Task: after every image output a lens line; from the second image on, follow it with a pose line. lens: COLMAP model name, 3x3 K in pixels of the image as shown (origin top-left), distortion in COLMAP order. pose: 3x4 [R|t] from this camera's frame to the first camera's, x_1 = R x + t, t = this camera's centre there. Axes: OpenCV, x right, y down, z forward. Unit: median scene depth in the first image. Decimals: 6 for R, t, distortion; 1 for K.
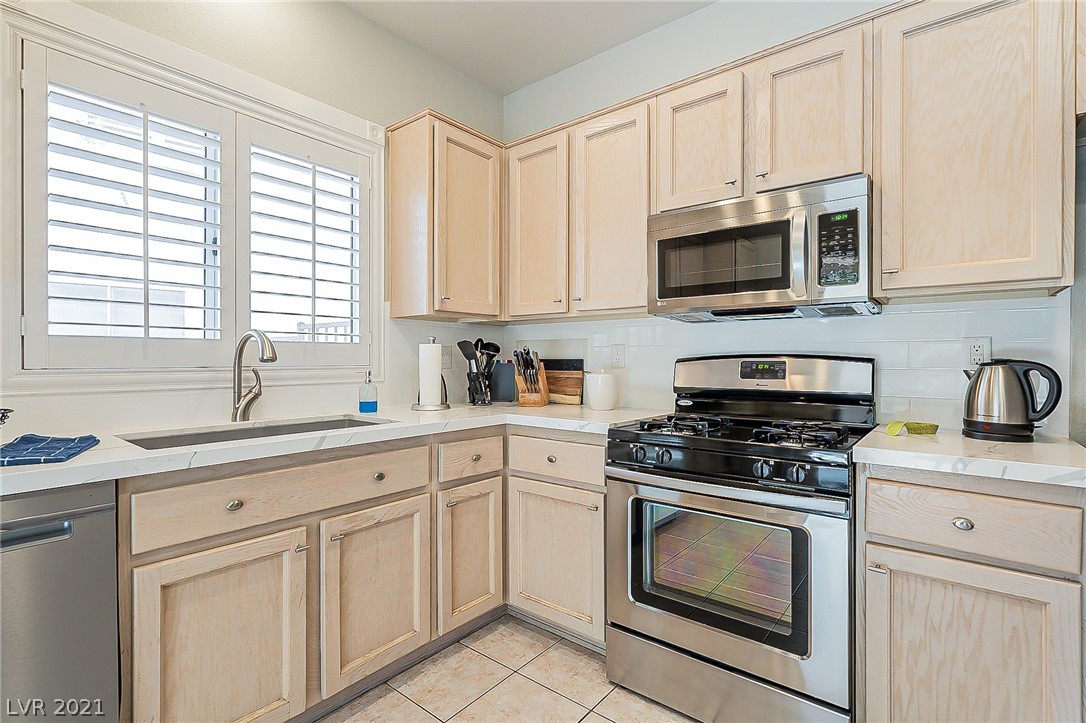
lens RADIAL K [[505.3, 0, 545.2], [0, 505.3, 356.8], [0, 0, 1]] dist [-0.000916, 0.003244]
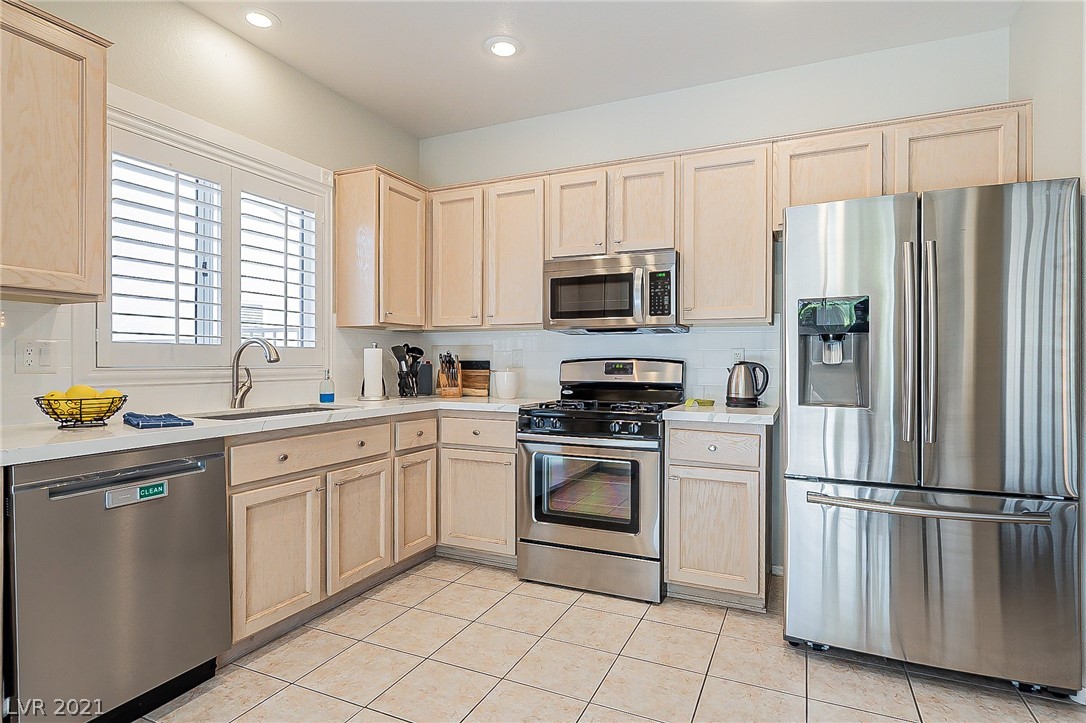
lens RADIAL K [[558.6, 0, 537.4], [0, 558.6, 358.2], [0, 0, 1]] dist [0.002131, -0.002737]
pose [[0.972464, 0.003738, 0.233021, -0.201043], [-0.003619, 0.999993, -0.000939, -0.001677], [-0.233023, 0.000070, 0.972471, -0.587623]]
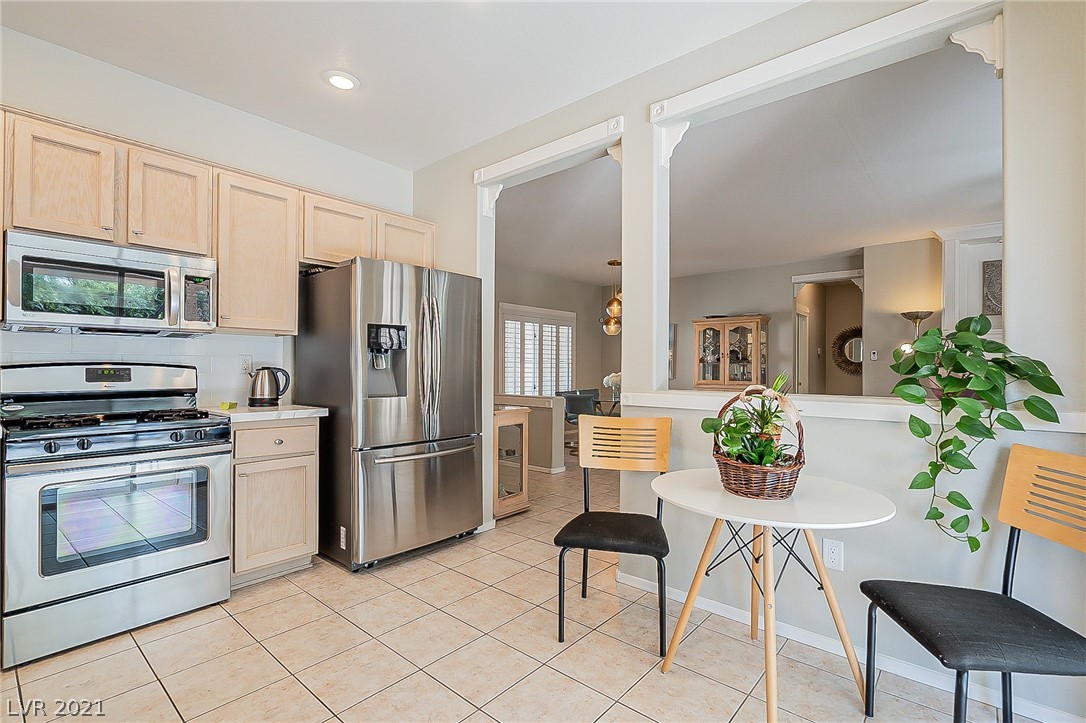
lens RADIAL K [[505.3, 0, 539.2], [0, 505.3, 360.9], [0, 0, 1]] dist [-0.000916, 0.003244]
pose [[0.047139, 0.019043, 0.998707, -0.877842], [-0.002764, 0.999817, -0.018934, 0.013167], [-0.998885, -0.001868, 0.047183, -0.154758]]
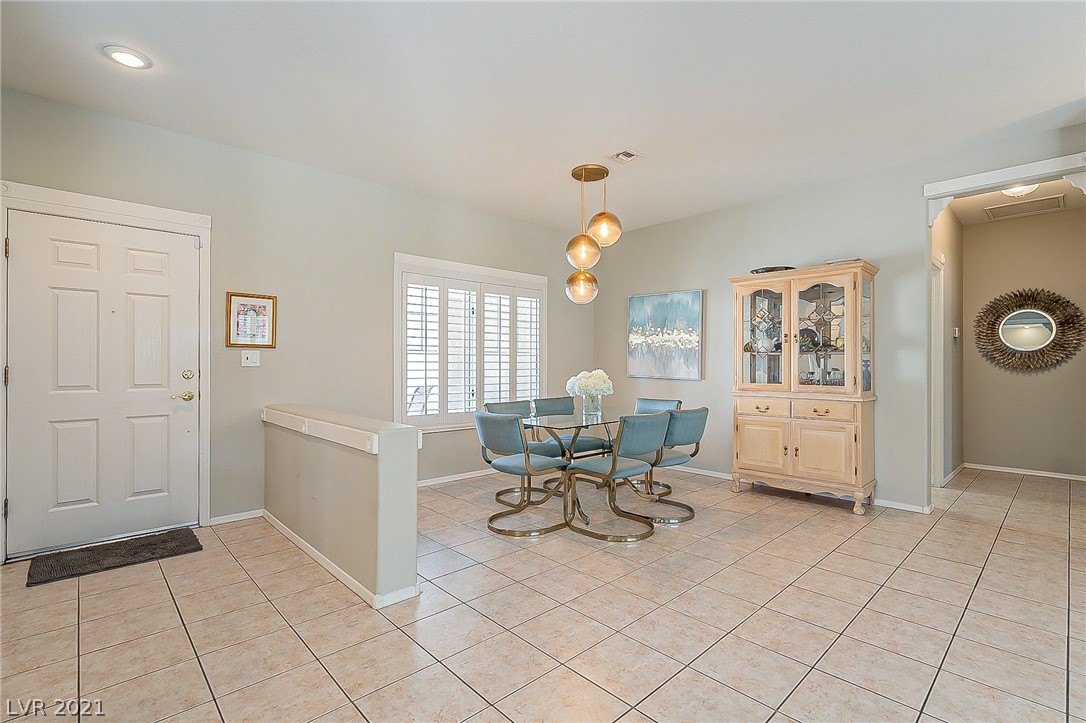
lens RADIAL K [[505.3, 0, 542.5], [0, 505.3, 361.8], [0, 0, 1]] dist [-0.000916, 0.003244]
pose [[0.147197, 0.007144, 0.989081, 0.926305], [0.000970, 0.999972, -0.007367, 0.006622], [-0.989107, 0.002044, 0.147186, -0.713604]]
